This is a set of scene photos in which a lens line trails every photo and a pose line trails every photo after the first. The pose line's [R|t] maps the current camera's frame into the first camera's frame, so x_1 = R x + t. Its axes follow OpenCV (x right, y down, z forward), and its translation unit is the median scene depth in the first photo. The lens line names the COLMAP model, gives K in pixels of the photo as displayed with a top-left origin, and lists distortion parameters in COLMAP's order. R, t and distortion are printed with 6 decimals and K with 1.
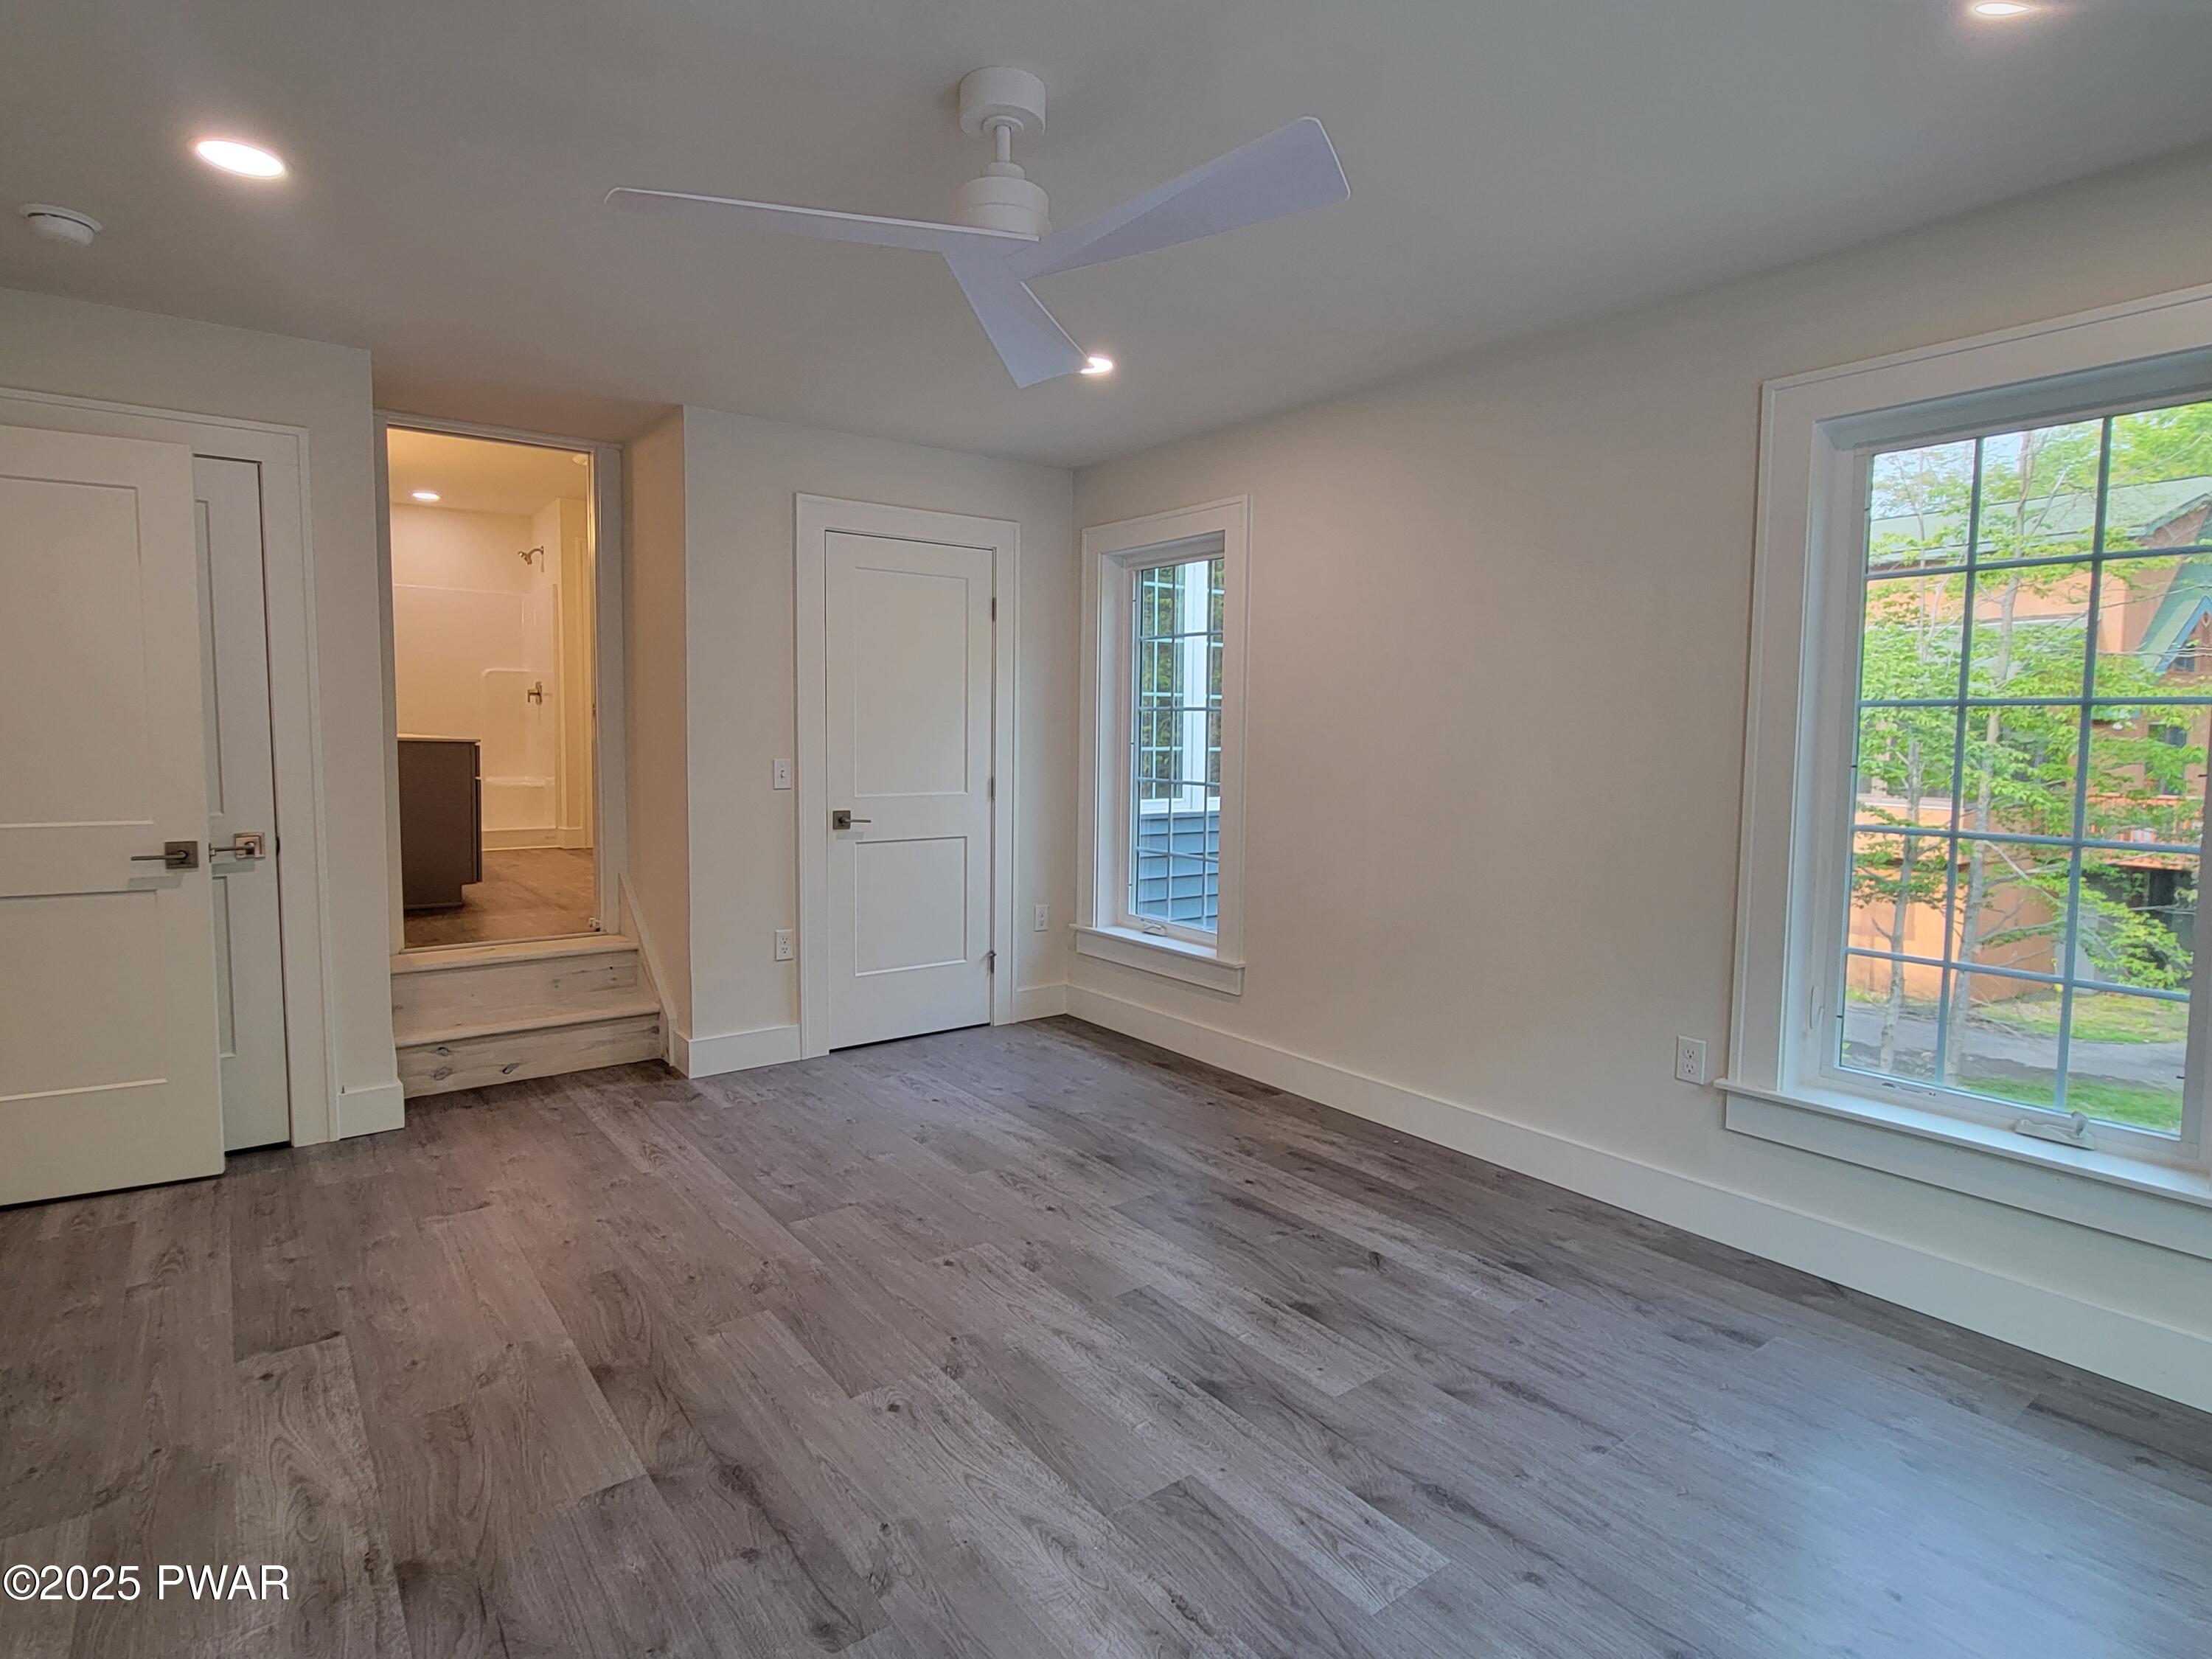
lens RADIAL K [[1221.1, 0, 1106.0], [0, 1221.1, 829.5], [0, 0, 1]] dist [0.000096, 0.001385]
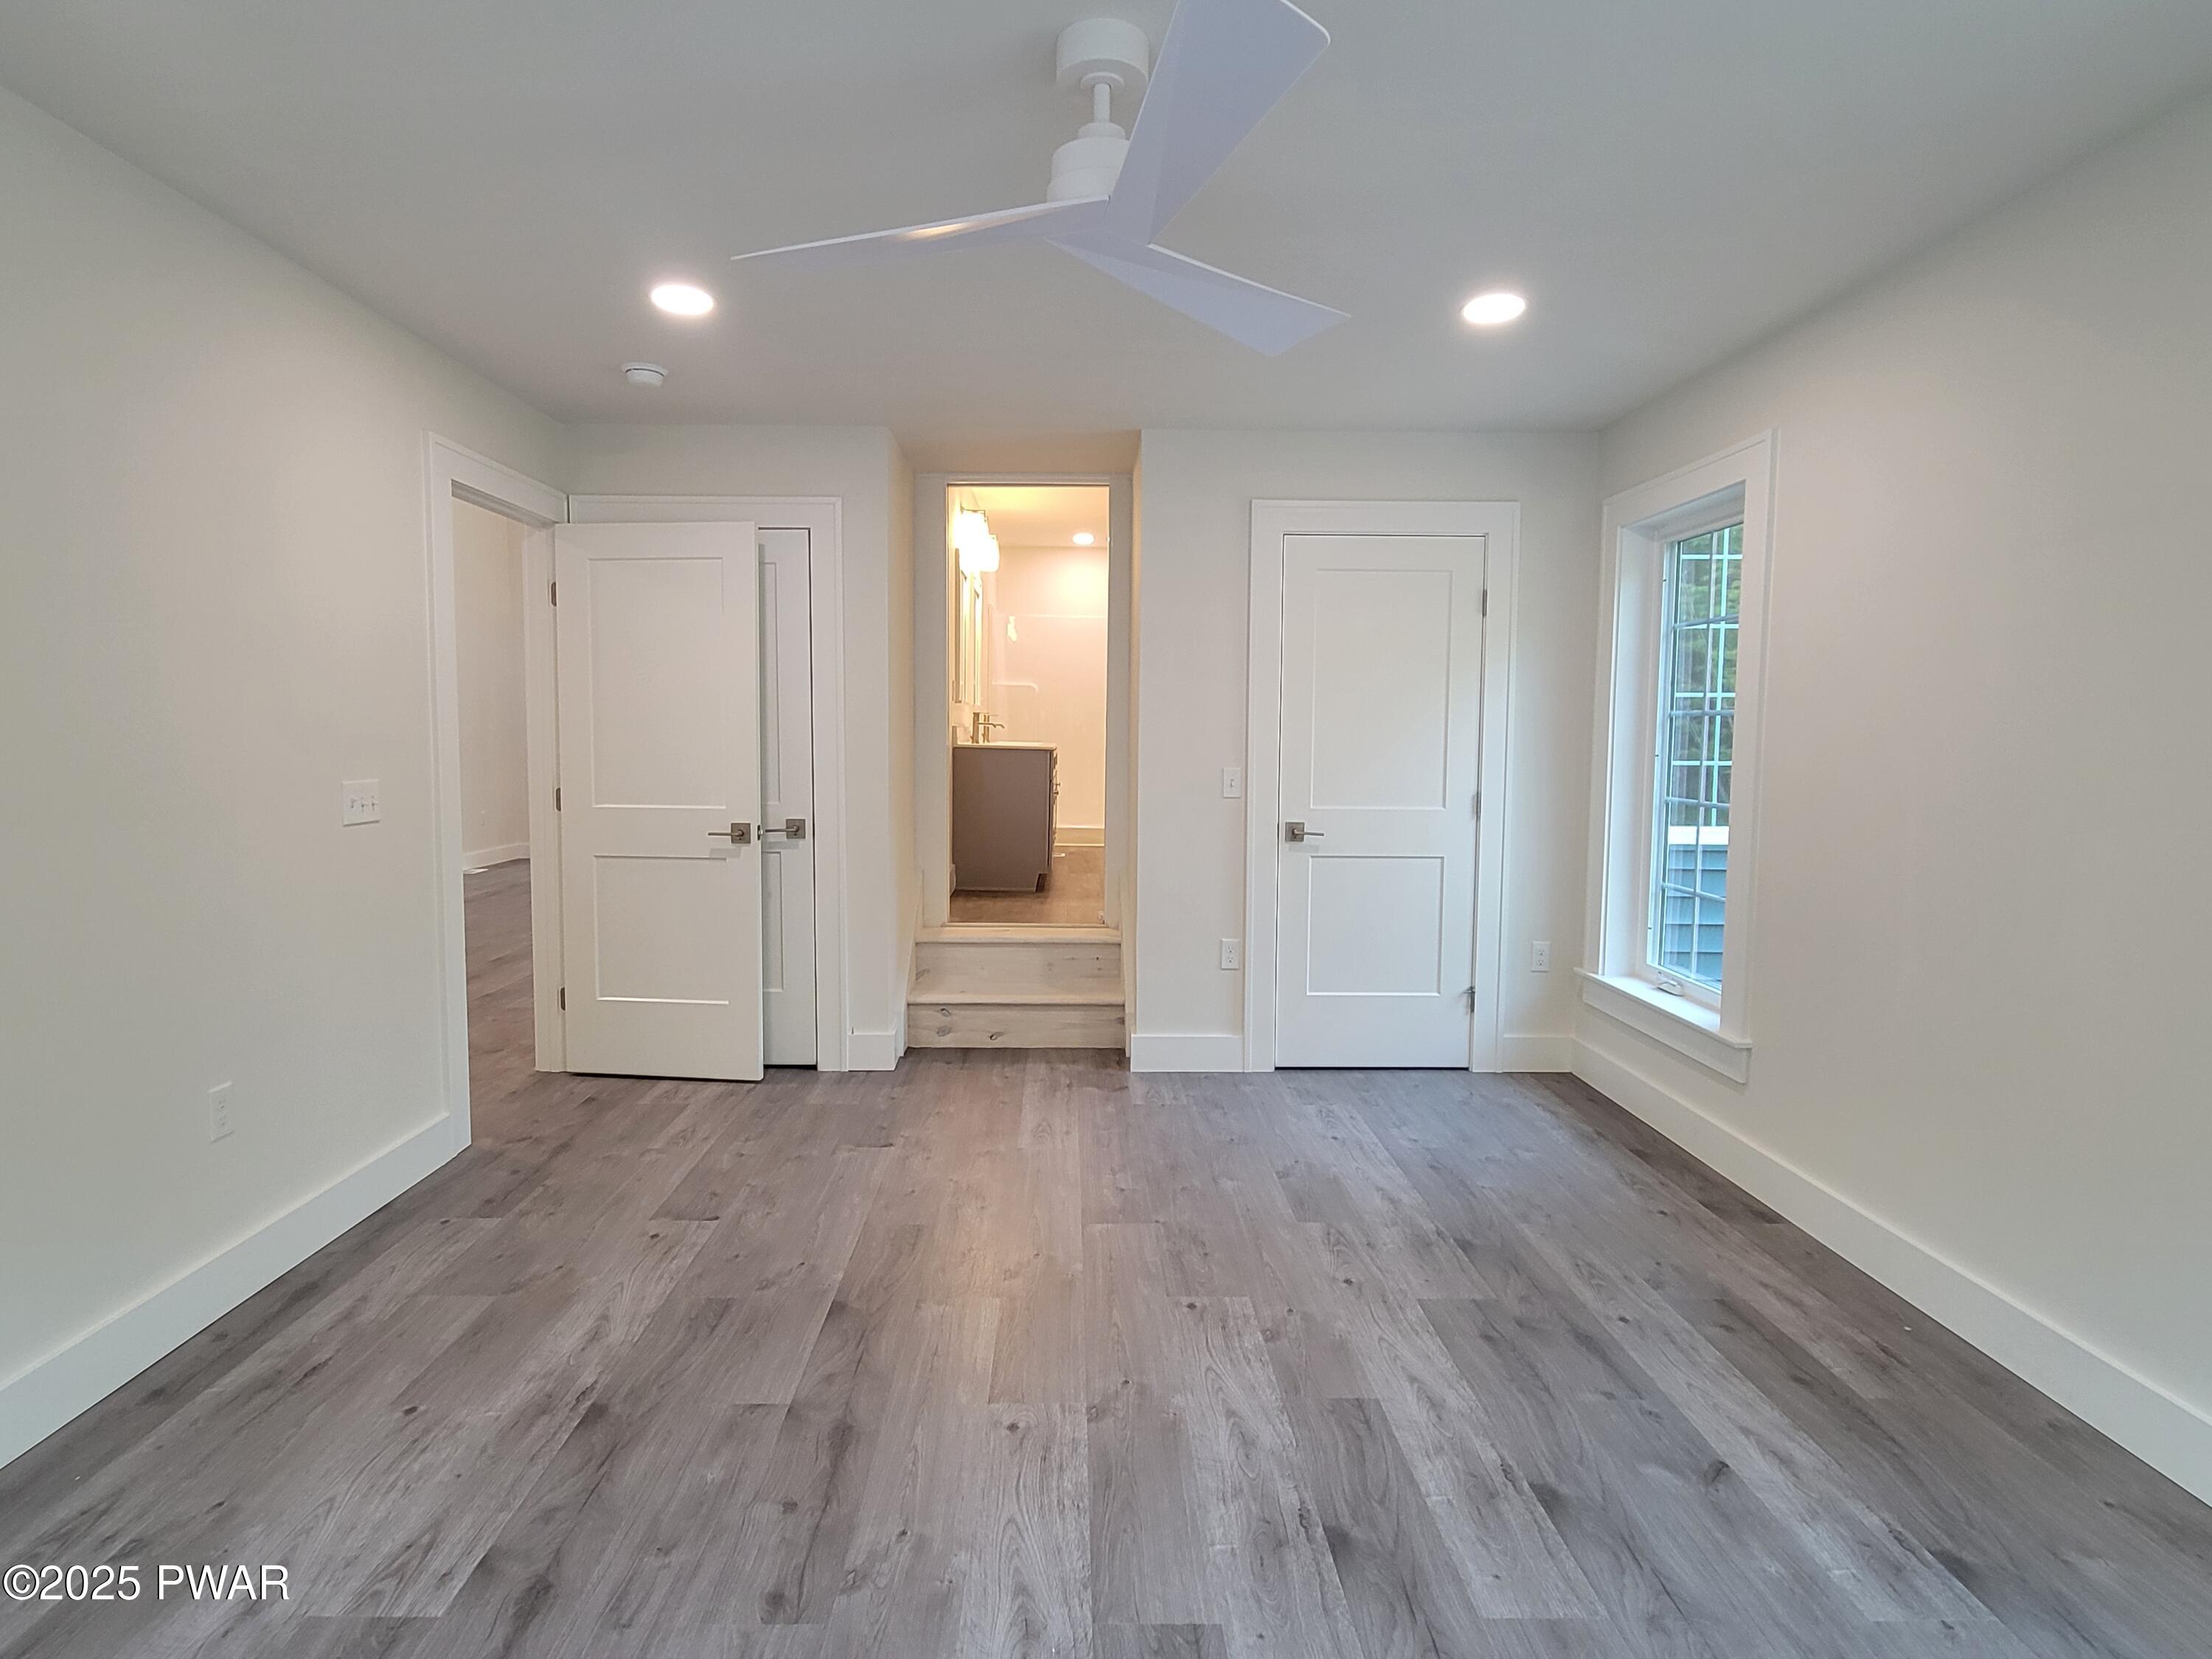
lens RADIAL K [[1221.1, 0, 1106.0], [0, 1221.1, 829.5], [0, 0, 1]] dist [0.000096, 0.001385]
pose [[0.789333, 0.044892, -0.612322, 0.298043], [-0.051057, 0.998668, 0.007400, -0.010689], [0.611839, 0.025422, 0.790573, 0.166127]]
